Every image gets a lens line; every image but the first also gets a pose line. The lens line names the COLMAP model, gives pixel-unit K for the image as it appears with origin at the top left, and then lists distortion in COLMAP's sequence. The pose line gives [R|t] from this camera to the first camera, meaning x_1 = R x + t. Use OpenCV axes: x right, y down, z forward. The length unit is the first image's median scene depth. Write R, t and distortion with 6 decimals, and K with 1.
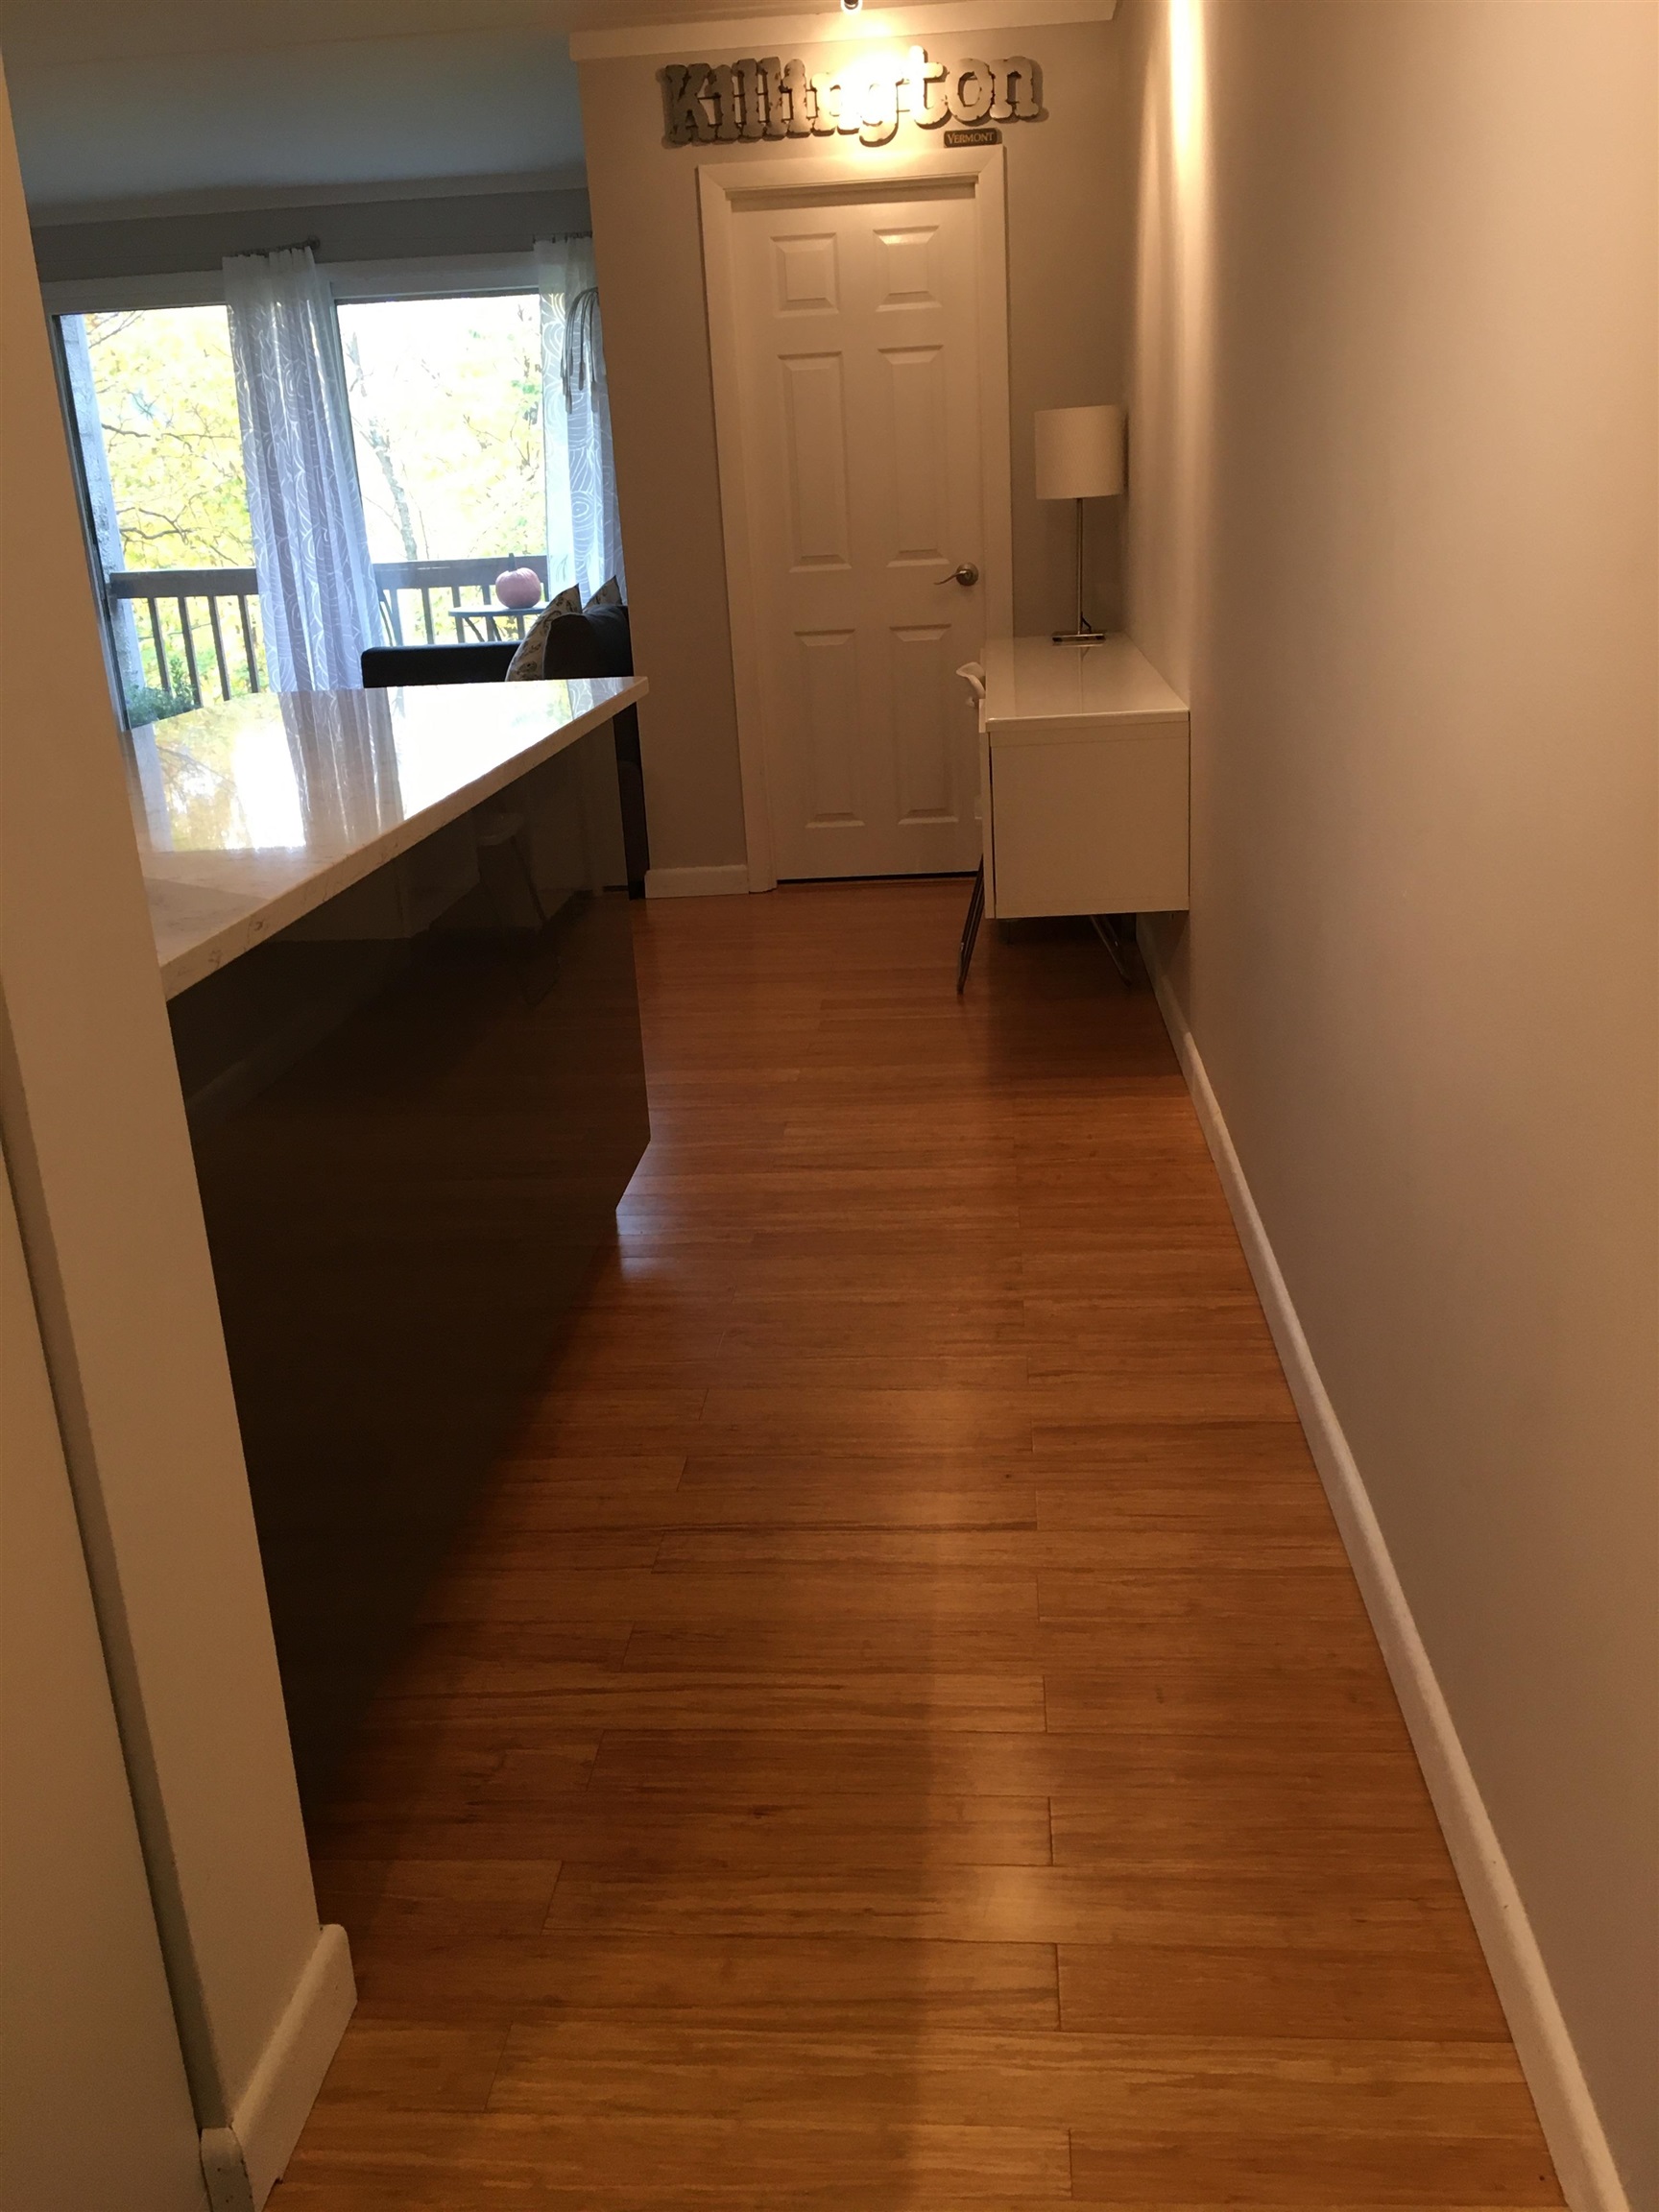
lens RADIAL K [[1848.5, 0, 836.7], [0, 1848.5, 1099.7], [0, 0, 1]] dist [0.028387, -0.010770]
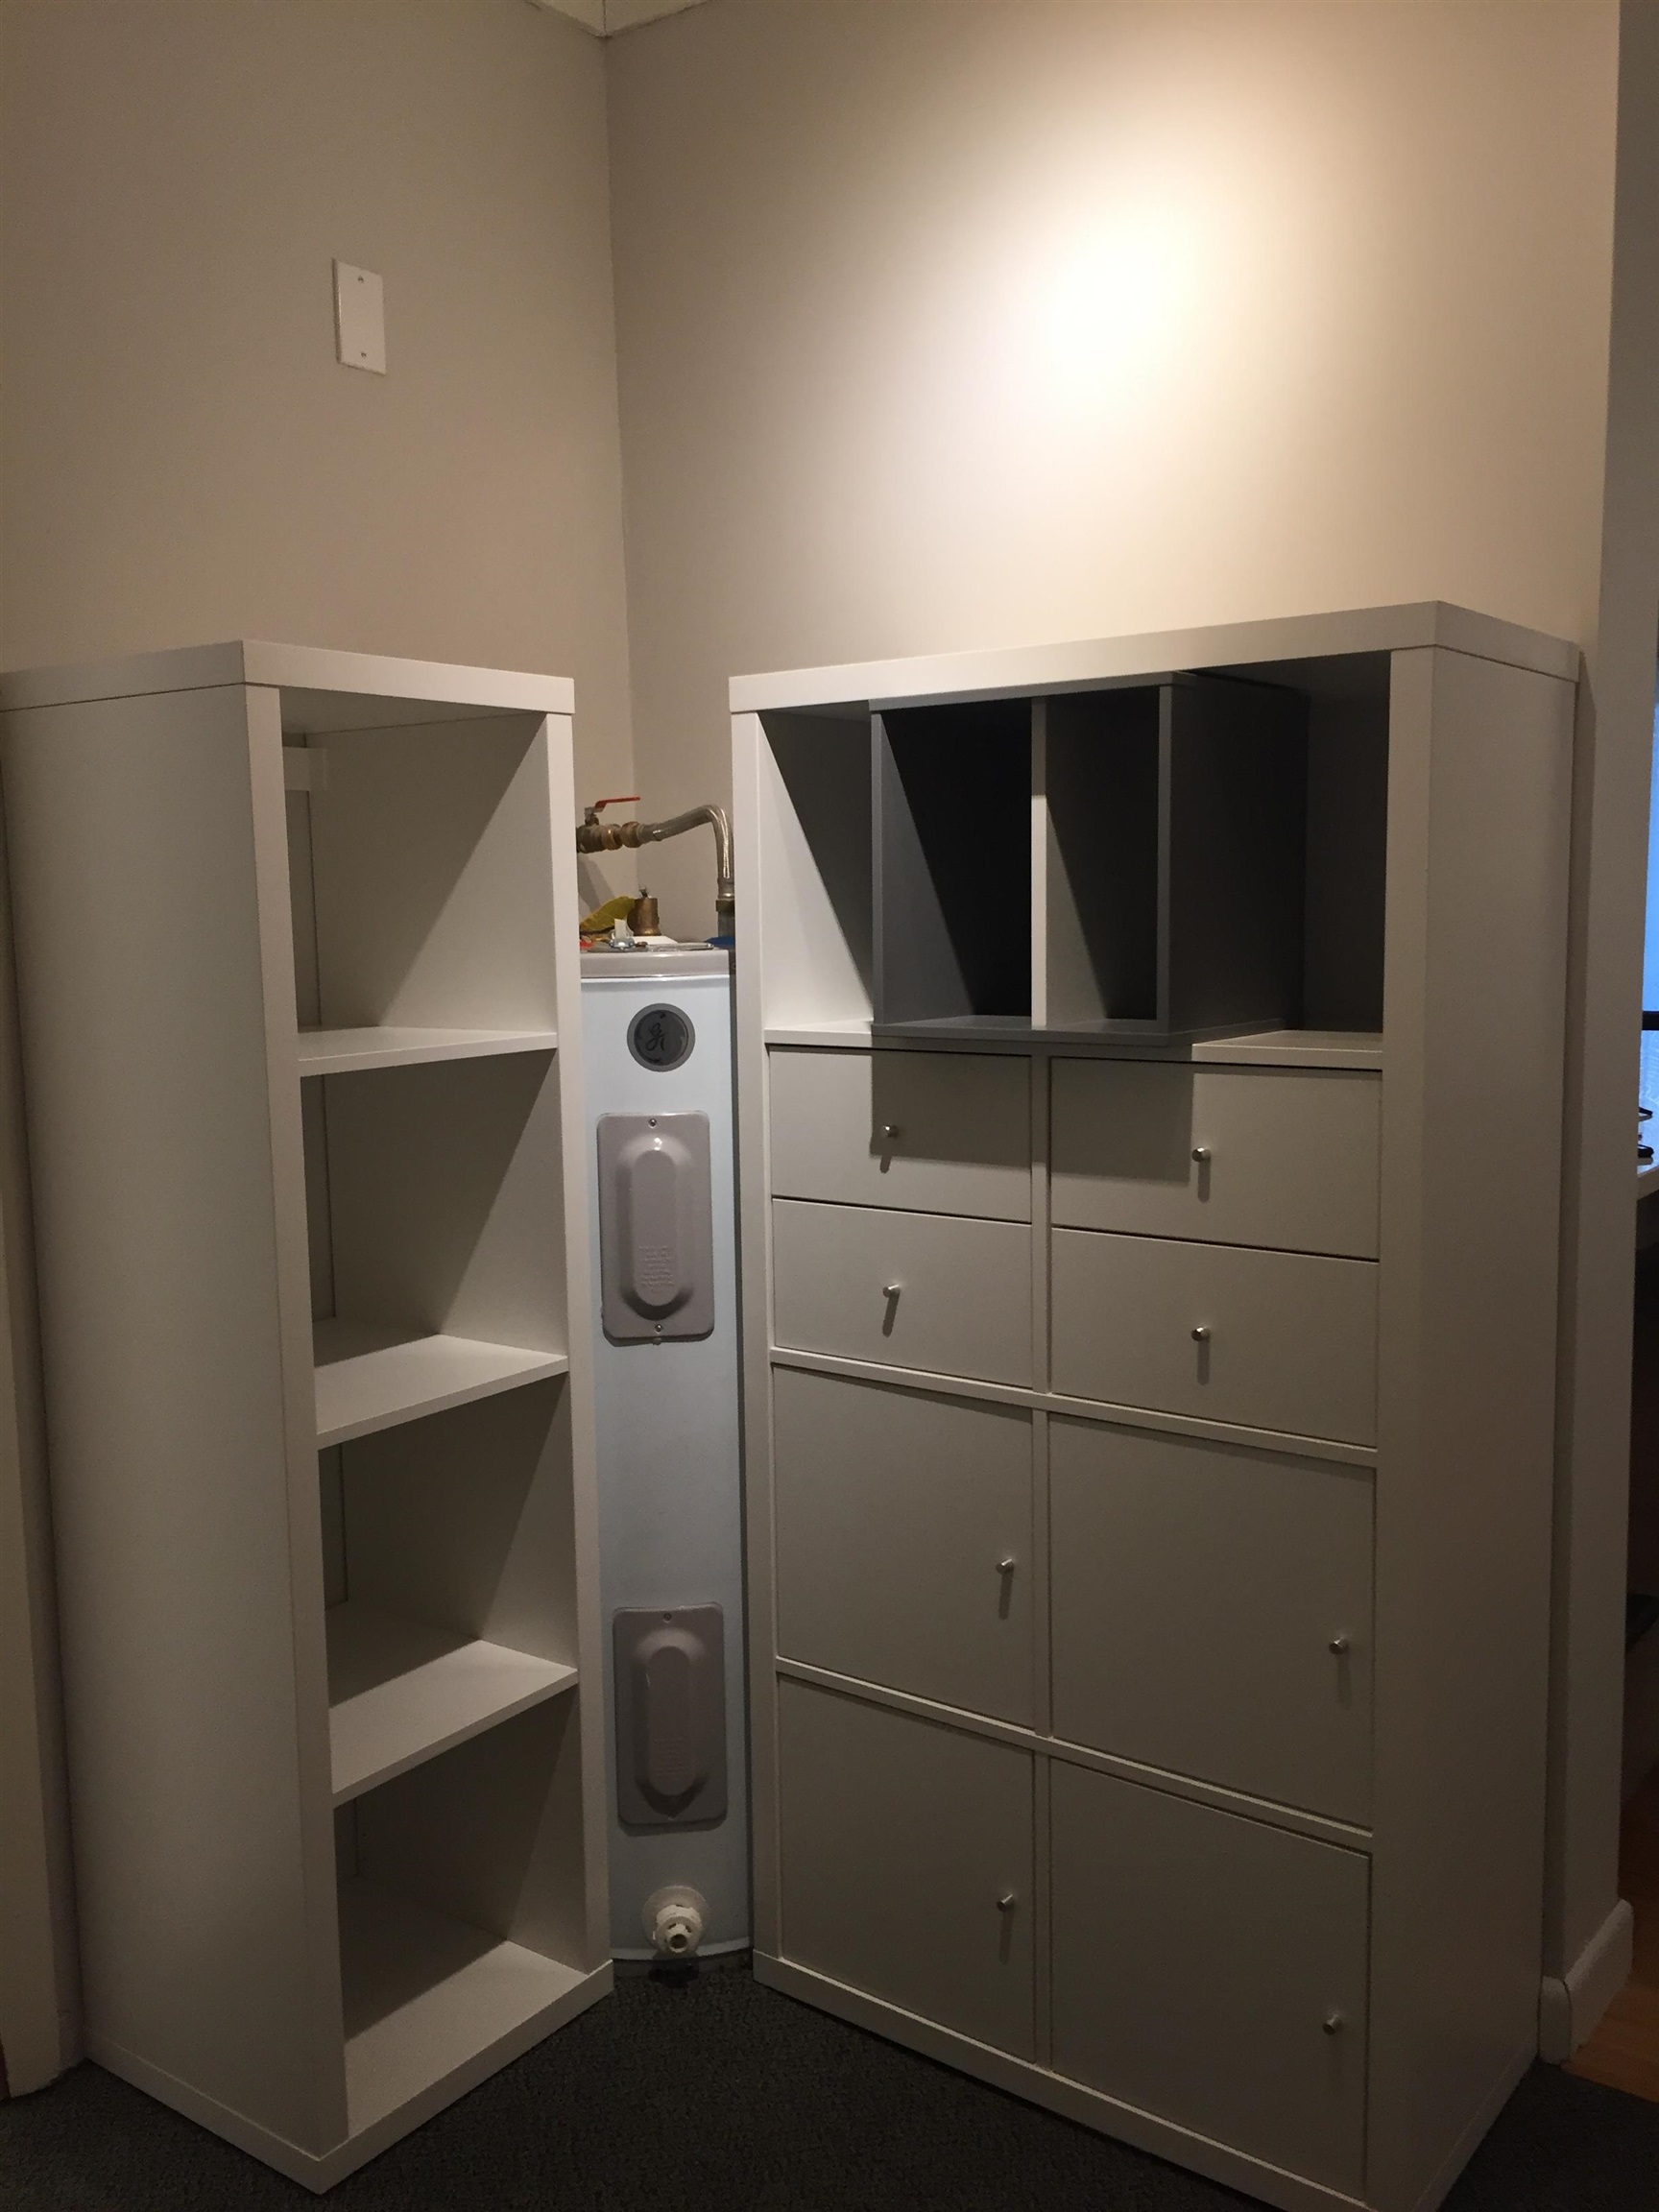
lens RADIAL K [[1861.2, 0, 837.7], [0, 1861.2, 1088.9], [0, 0, 1]] dist [0.069364, -0.084529]
pose [[0.837778, 0.103506, -0.536110, -0.032229], [-0.202219, 0.970865, -0.128563, 0.068580], [0.507184, 0.216119, 0.834300, -0.236467]]
